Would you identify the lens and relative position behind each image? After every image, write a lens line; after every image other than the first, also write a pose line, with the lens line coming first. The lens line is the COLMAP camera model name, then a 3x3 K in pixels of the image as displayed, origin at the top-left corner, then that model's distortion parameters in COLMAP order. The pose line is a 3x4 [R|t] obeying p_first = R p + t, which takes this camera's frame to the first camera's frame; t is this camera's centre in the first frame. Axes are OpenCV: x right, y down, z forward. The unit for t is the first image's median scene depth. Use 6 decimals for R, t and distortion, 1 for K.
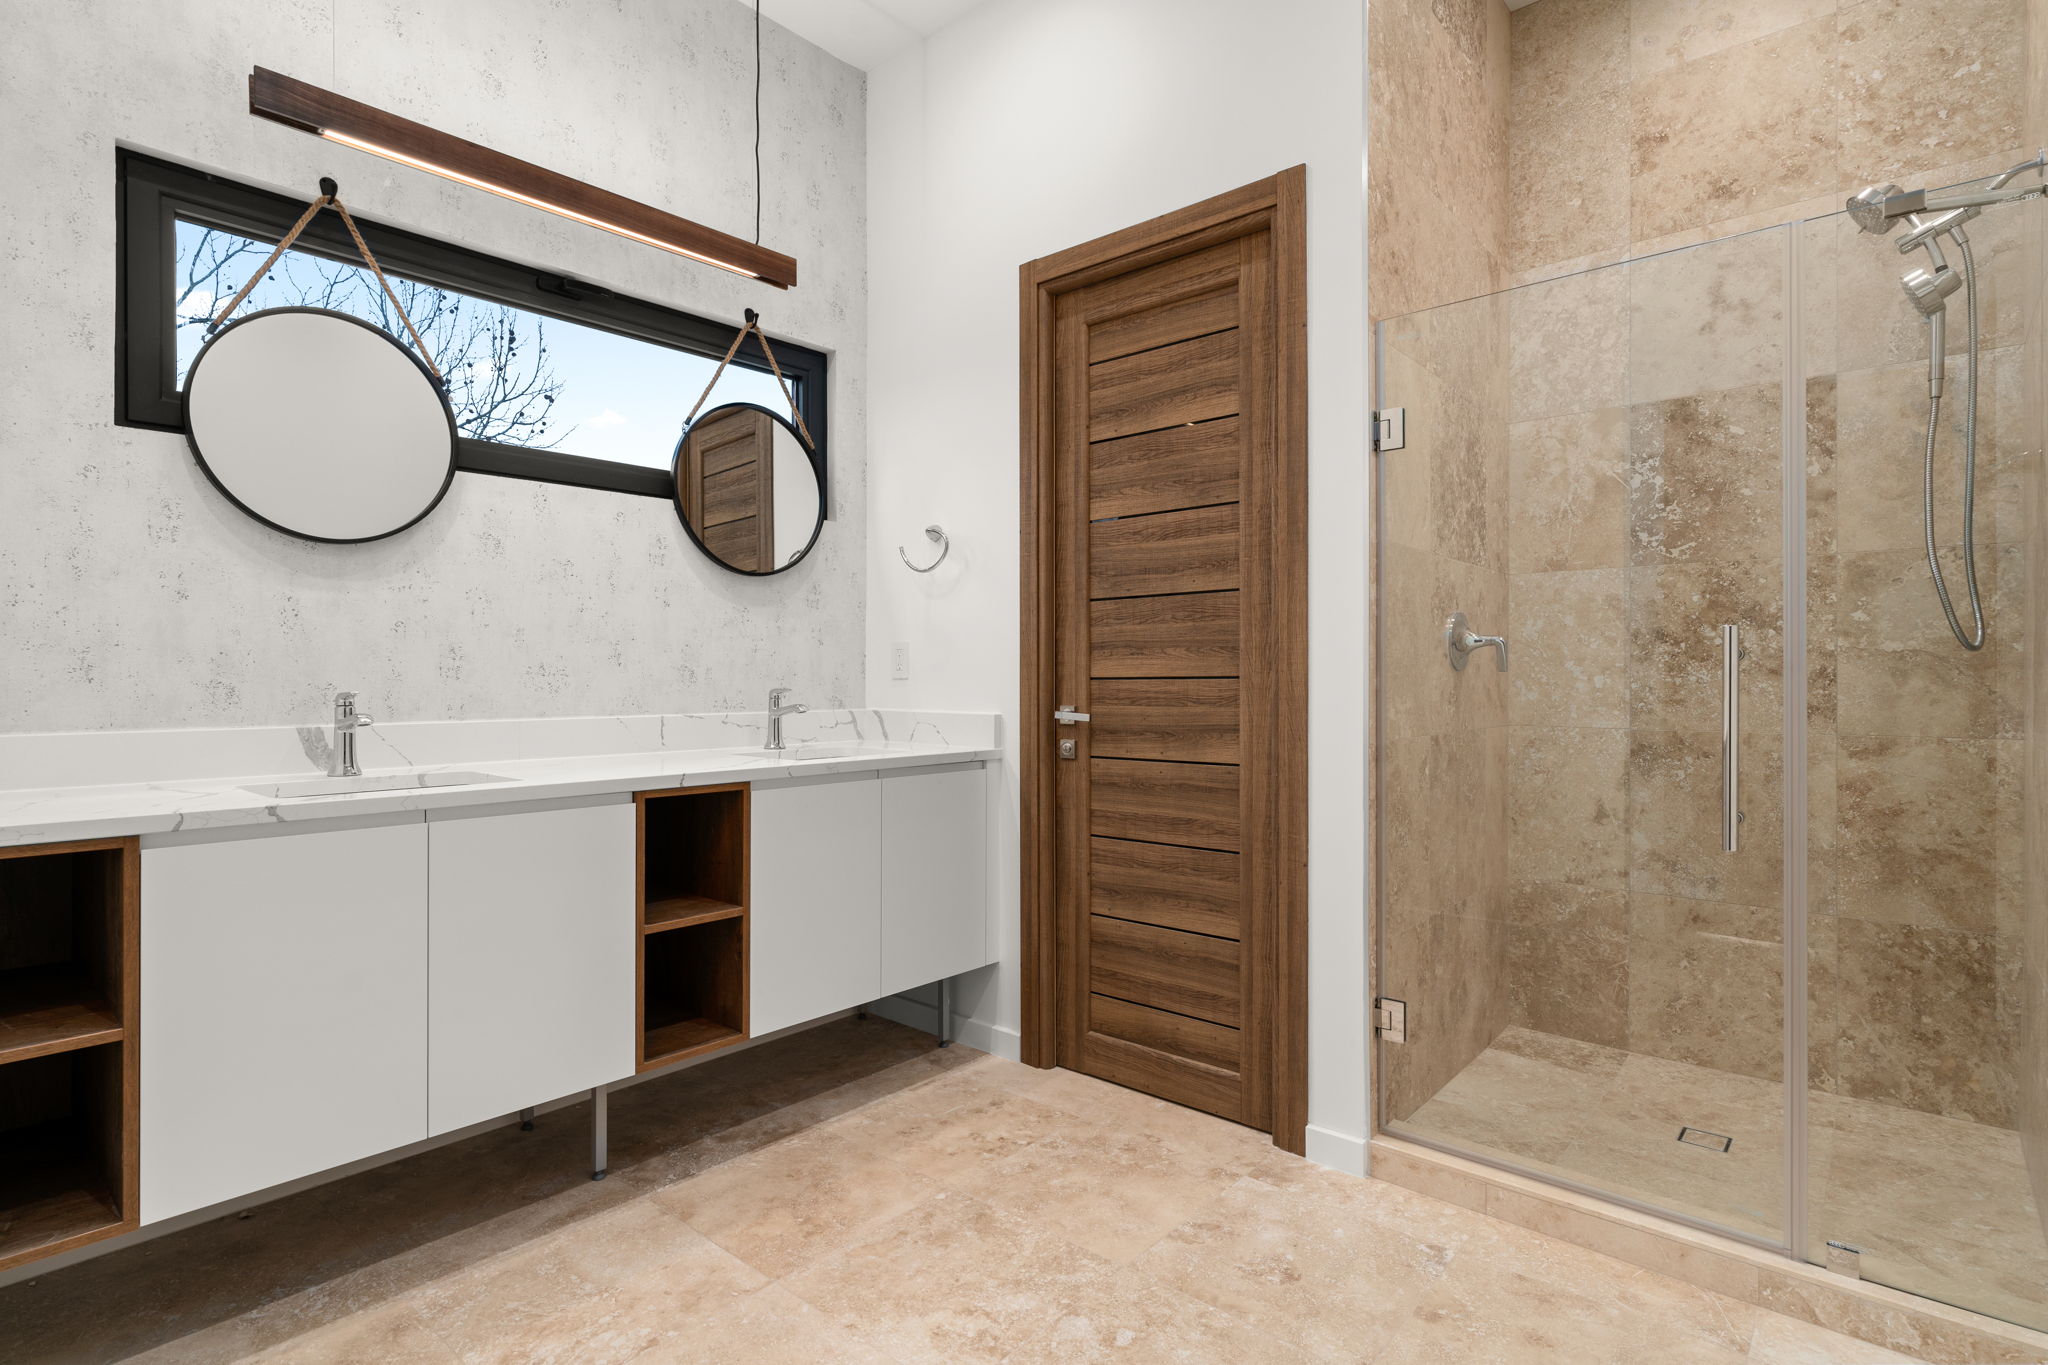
lens RADIAL K [[1056.7, 0, 1016.1], [0, 1056.7, 683.4], [0, 0, 1]] dist [-0.002389, 0.001556]
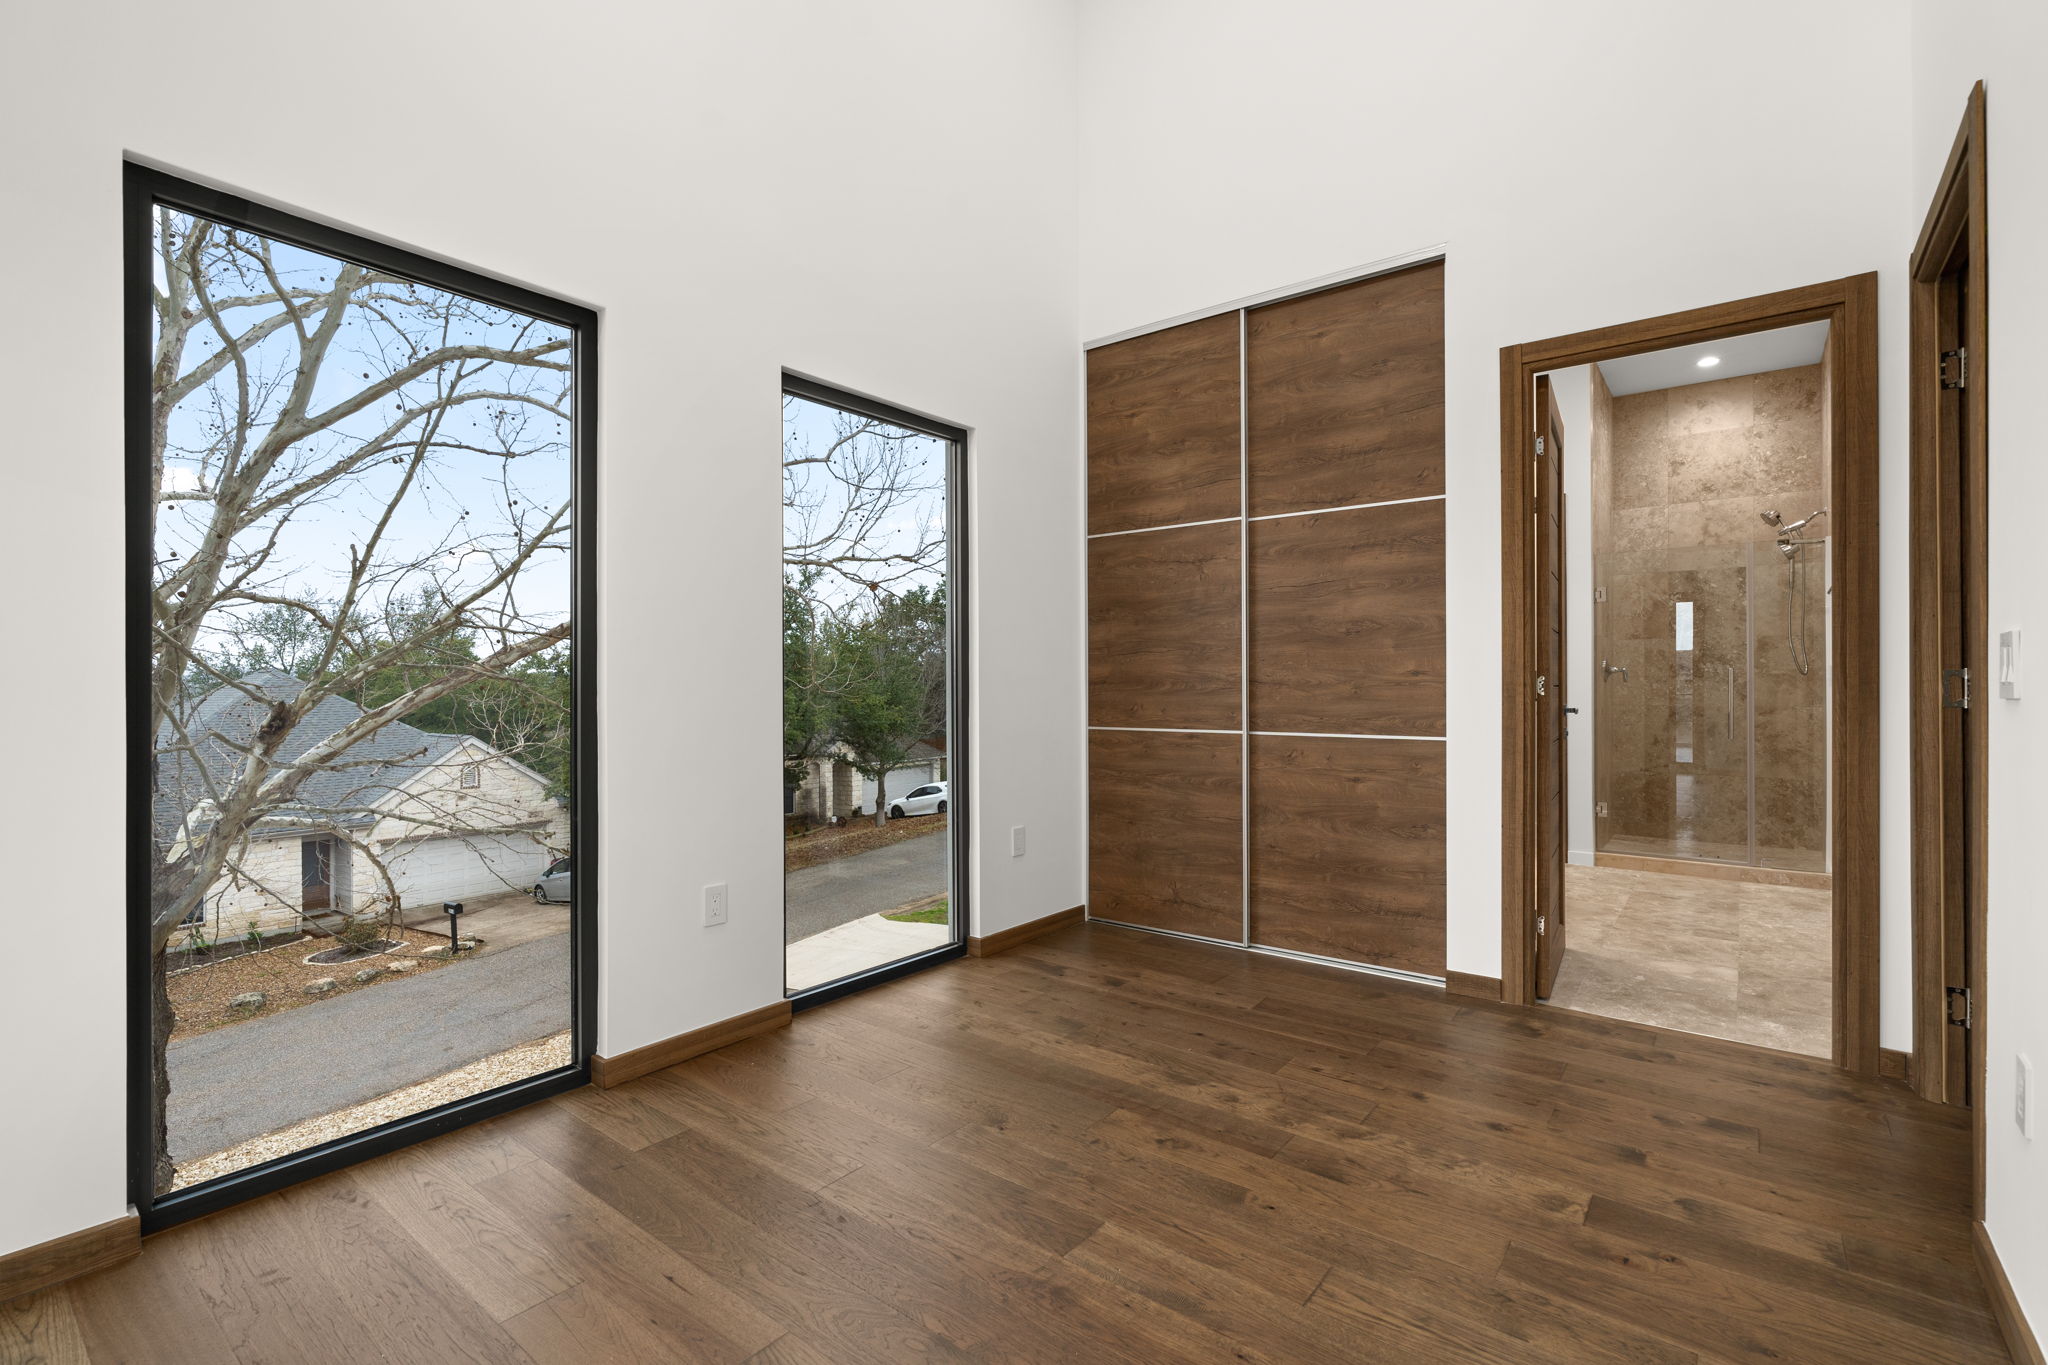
lens RADIAL K [[931.5, 0, 1036.0], [0, 931.5, 688.3], [0, 0, 1]] dist [-0.003112, -0.000051]
pose [[0.999068, -0.006288, 0.042701, -1.021154], [0.006116, 0.999973, 0.004139, -0.014606], [-0.042726, -0.003874, 0.999079, -1.137173]]
